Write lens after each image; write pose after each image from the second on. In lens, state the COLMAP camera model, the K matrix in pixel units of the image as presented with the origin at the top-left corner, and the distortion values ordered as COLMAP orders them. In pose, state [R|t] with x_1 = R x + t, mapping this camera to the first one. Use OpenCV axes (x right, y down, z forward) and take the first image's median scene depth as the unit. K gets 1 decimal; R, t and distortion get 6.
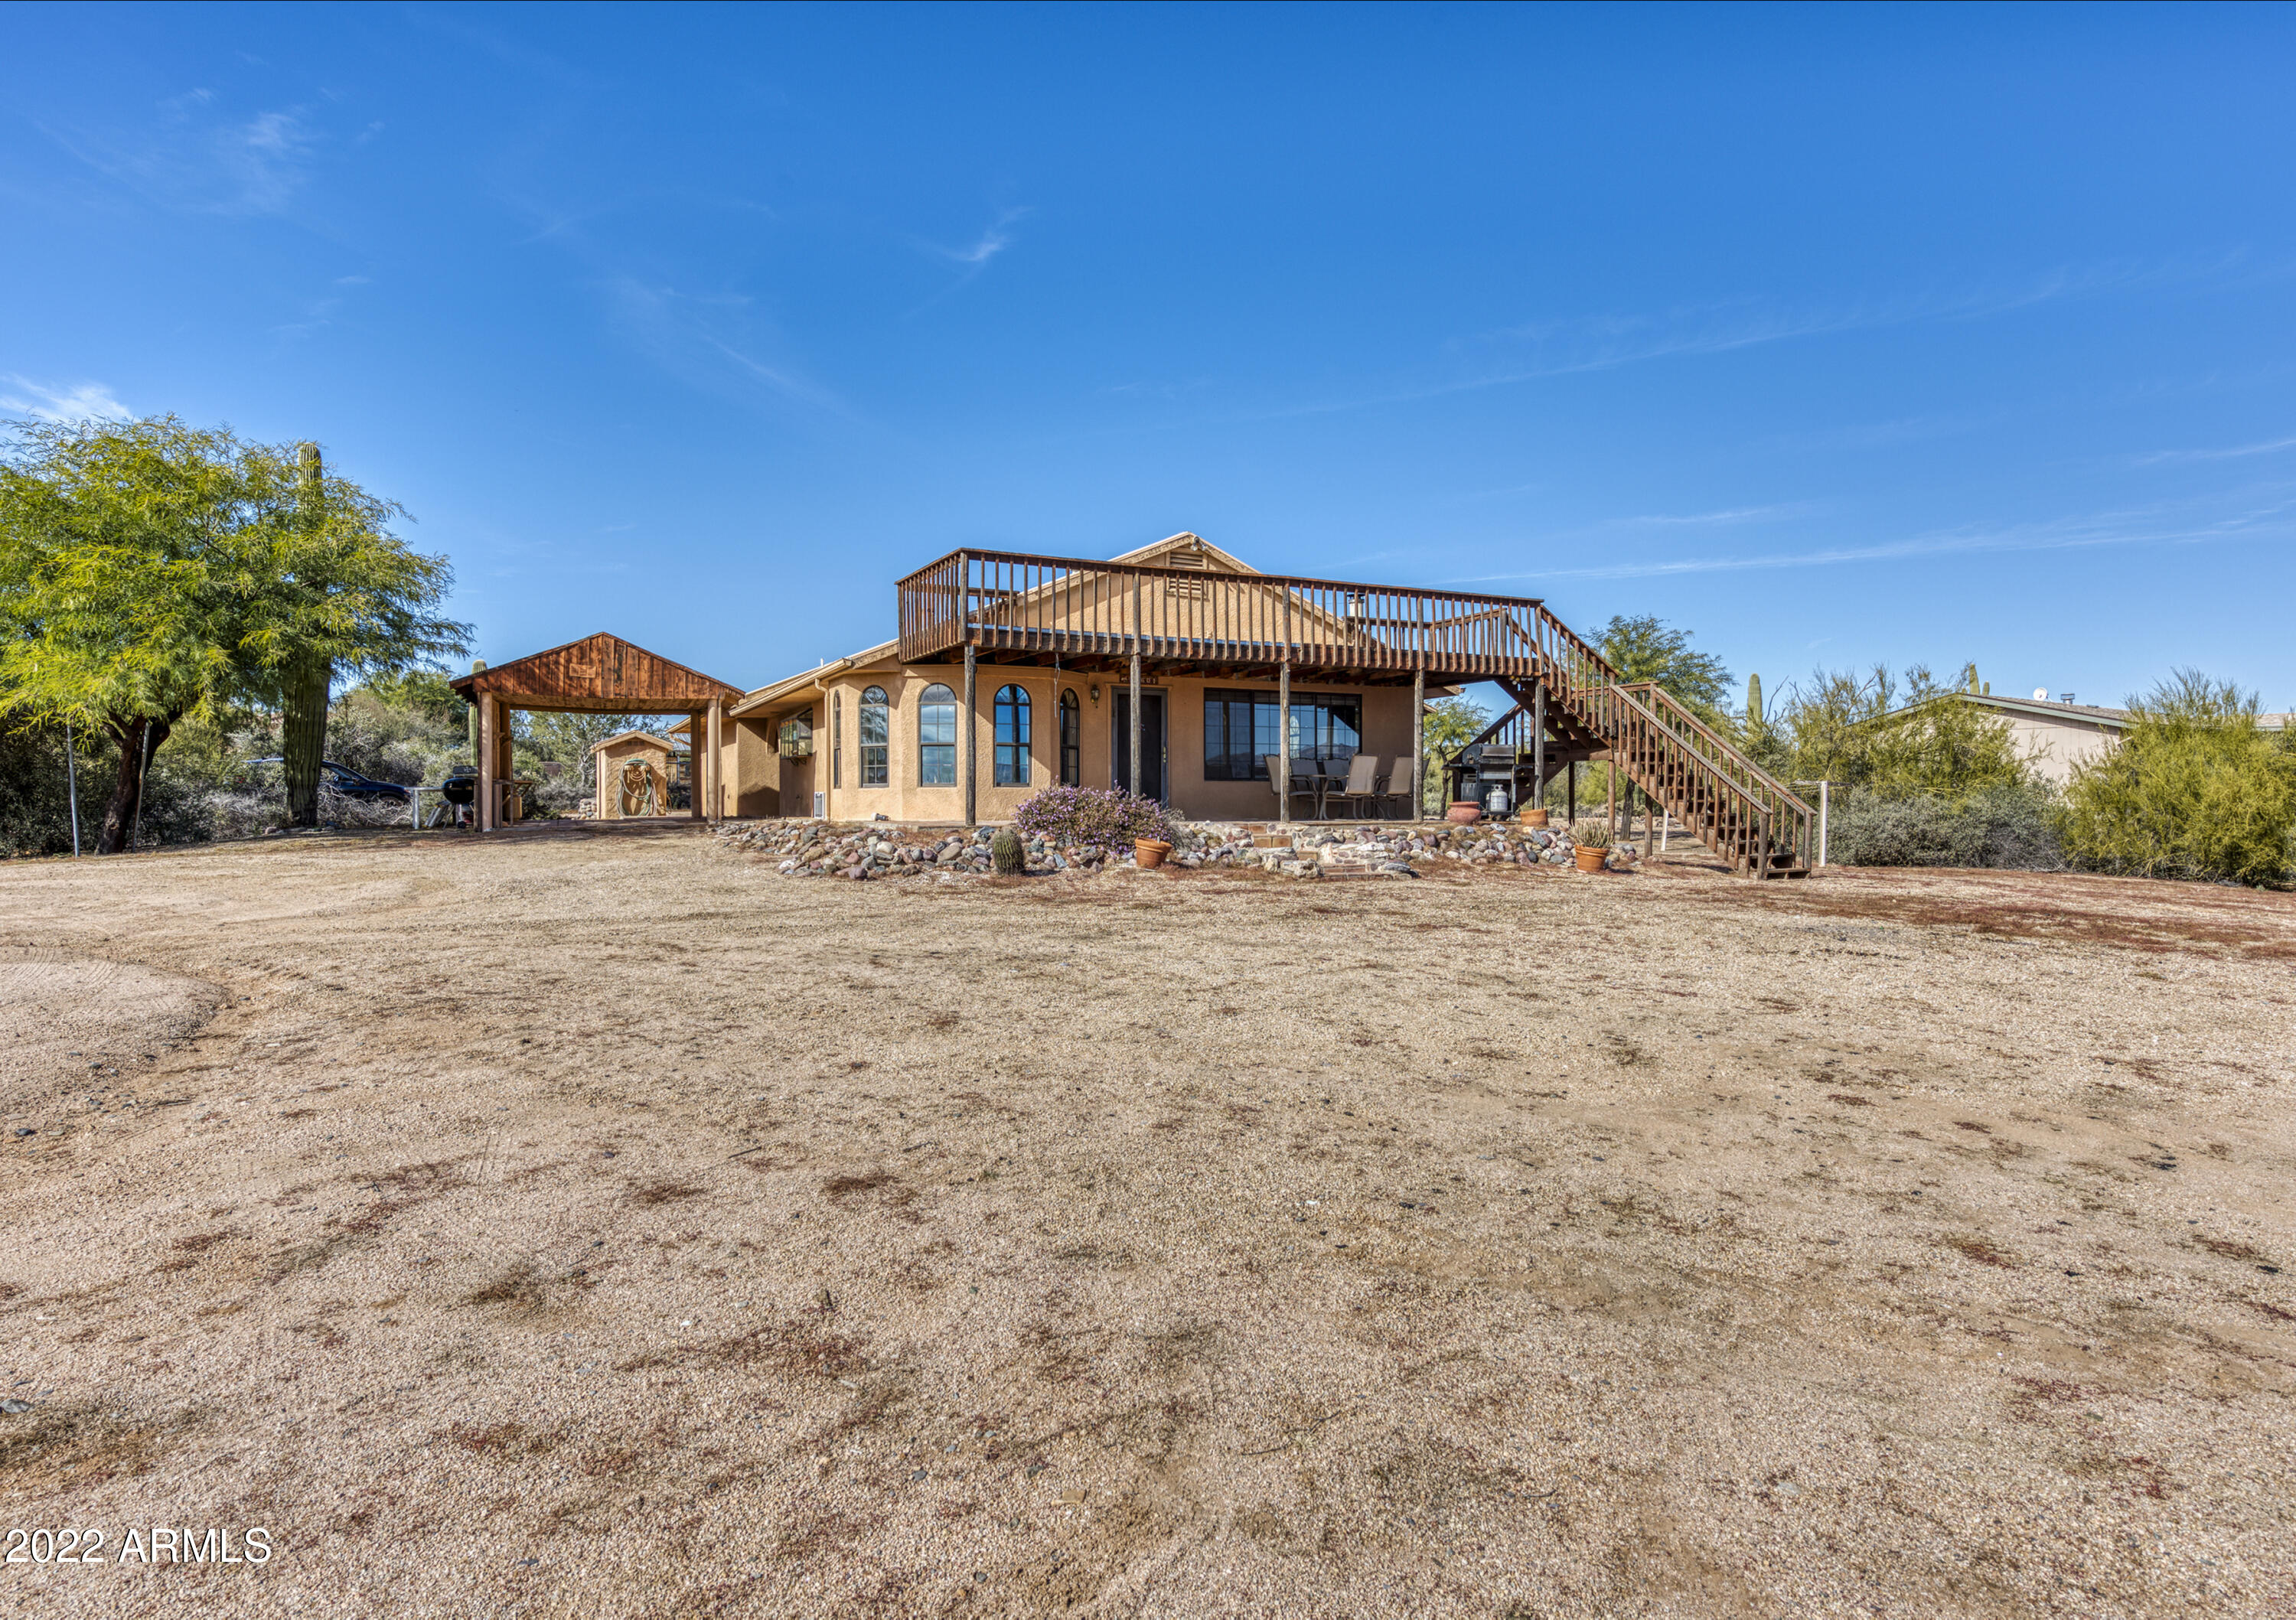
lens RADIAL K [[1388.7, 0, 1148.1], [0, 1388.7, 807.2], [0, 0, 1]] dist [-0.003860, 0.000365]
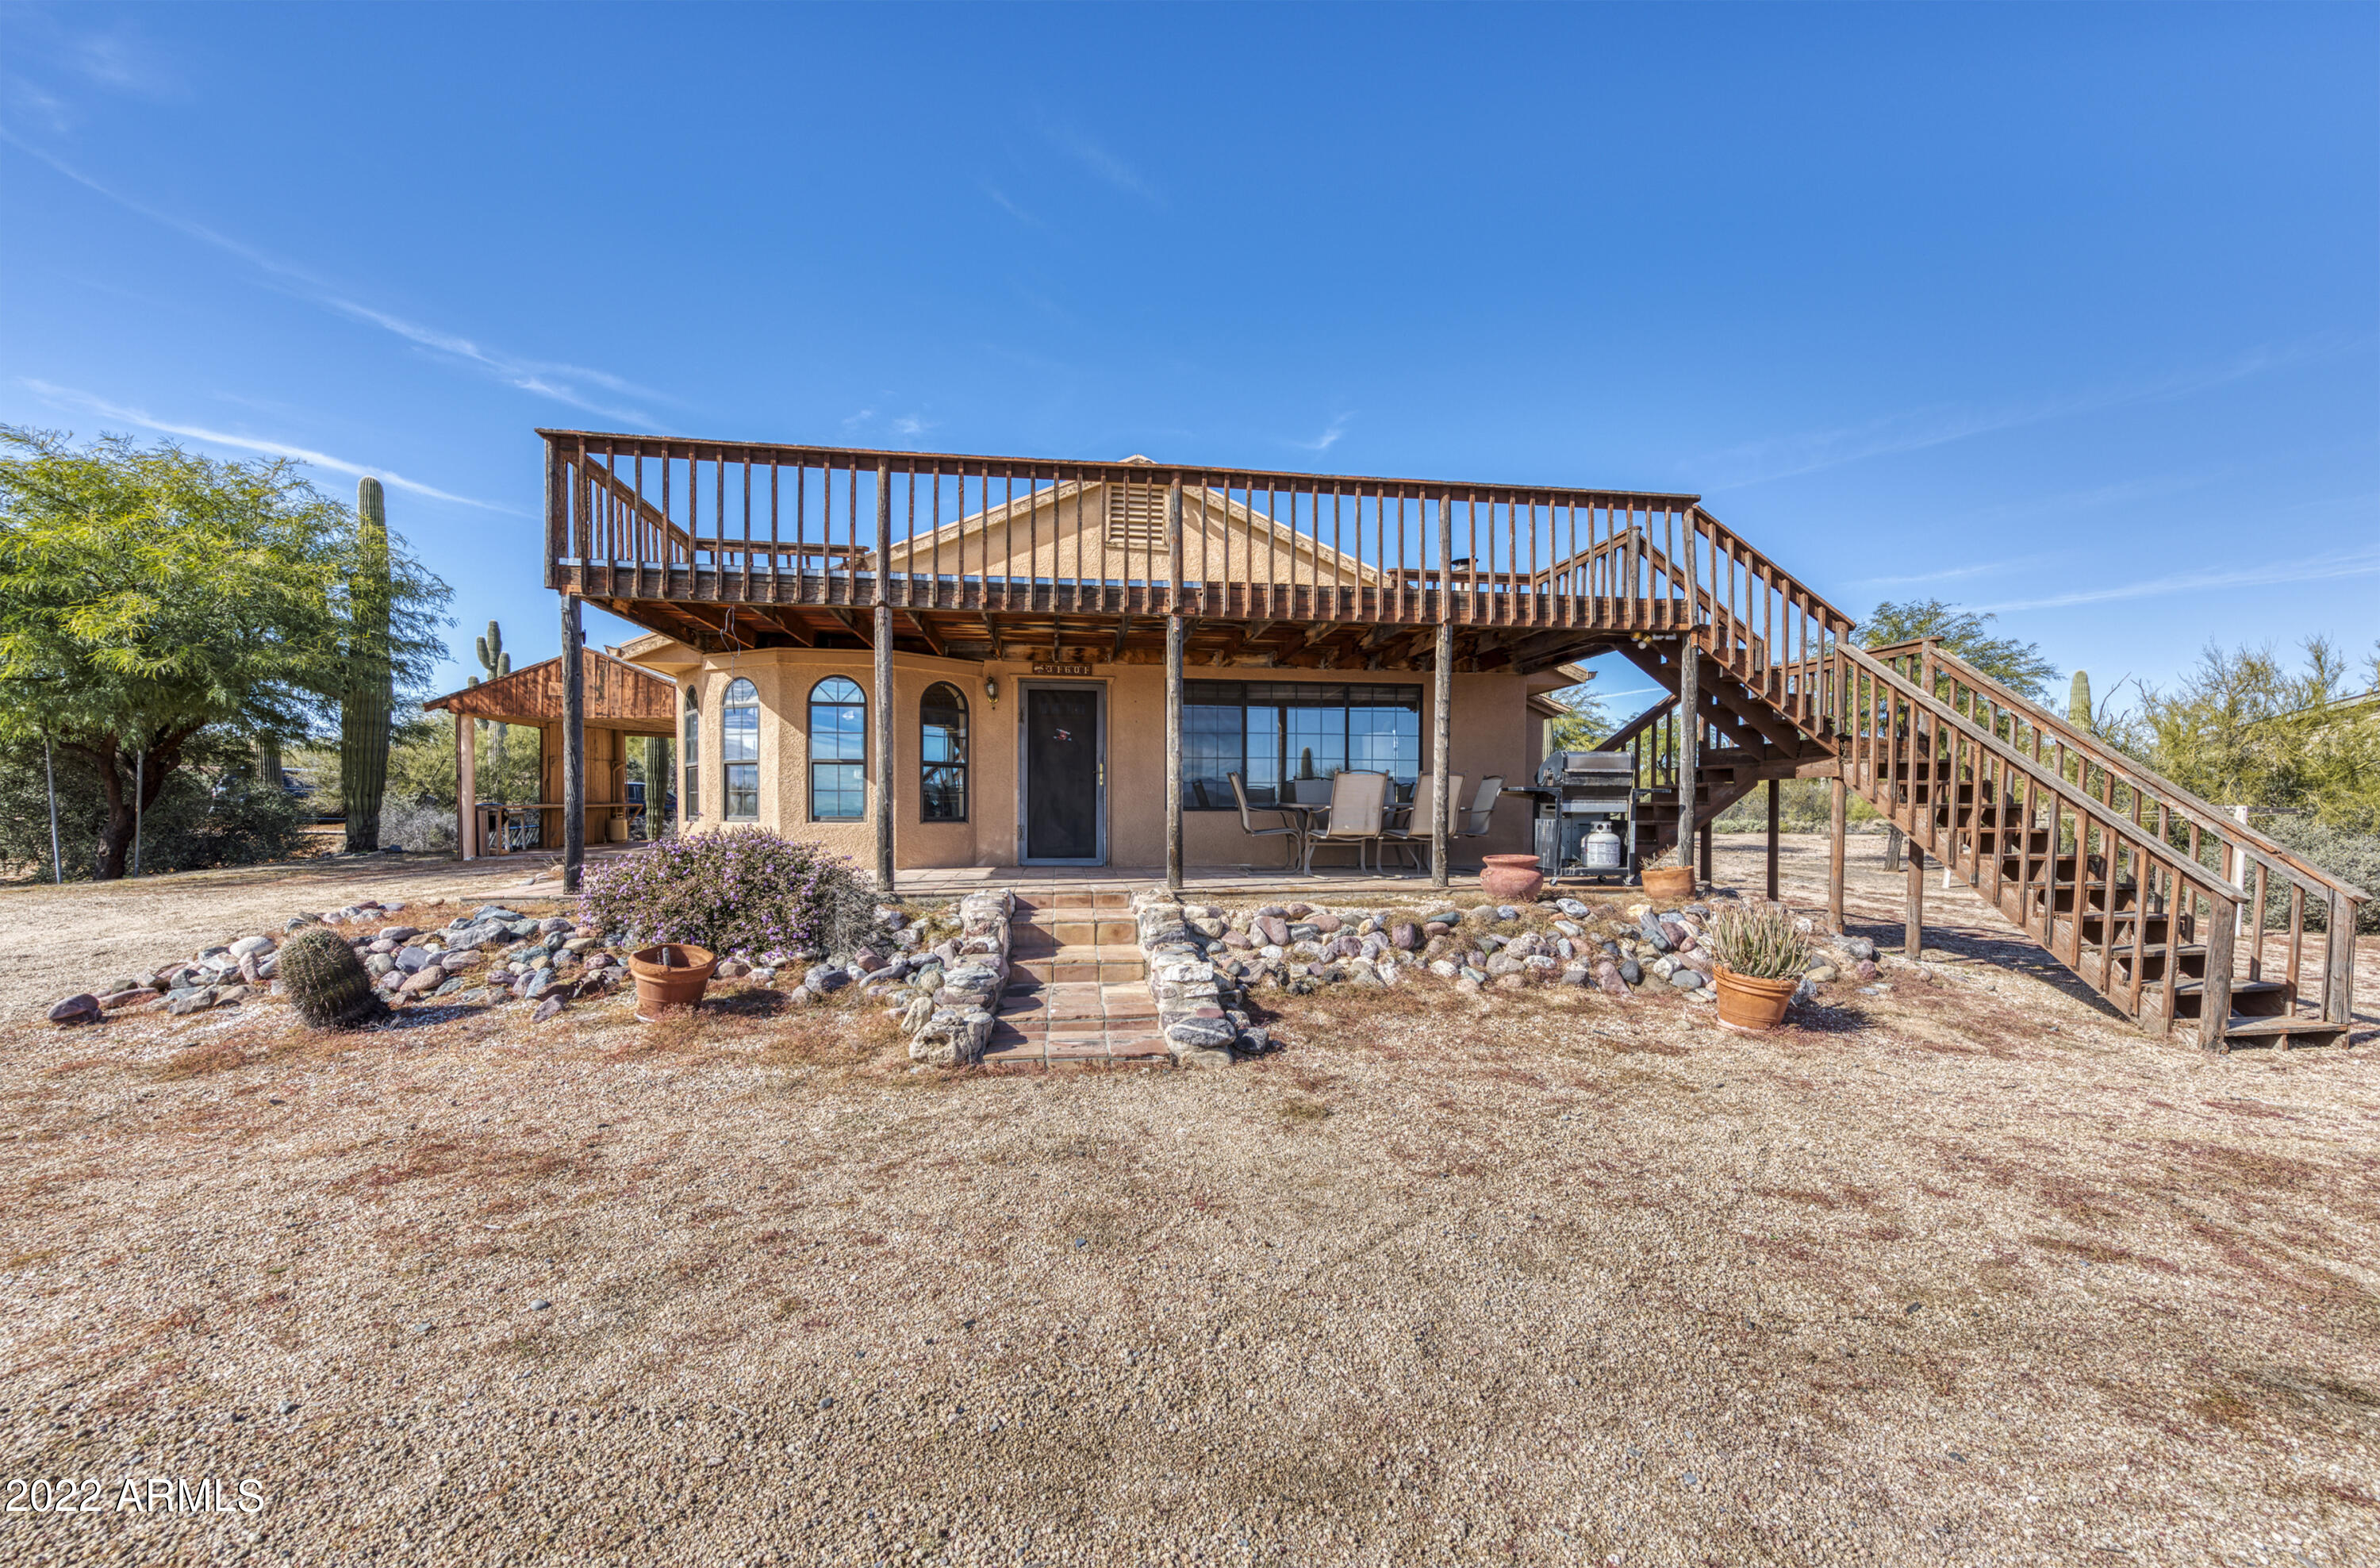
lens RADIAL K [[955.0, 0, 1178.2], [0, 955.0, 825.0], [0, 0, 1]] dist [-0.003313, -0.000495]
pose [[0.947927, 0.009062, -0.318359, 0.207969], [-0.003928, 0.999852, 0.016764, -0.020517], [0.318464, -0.014641, 0.947822, 0.559833]]
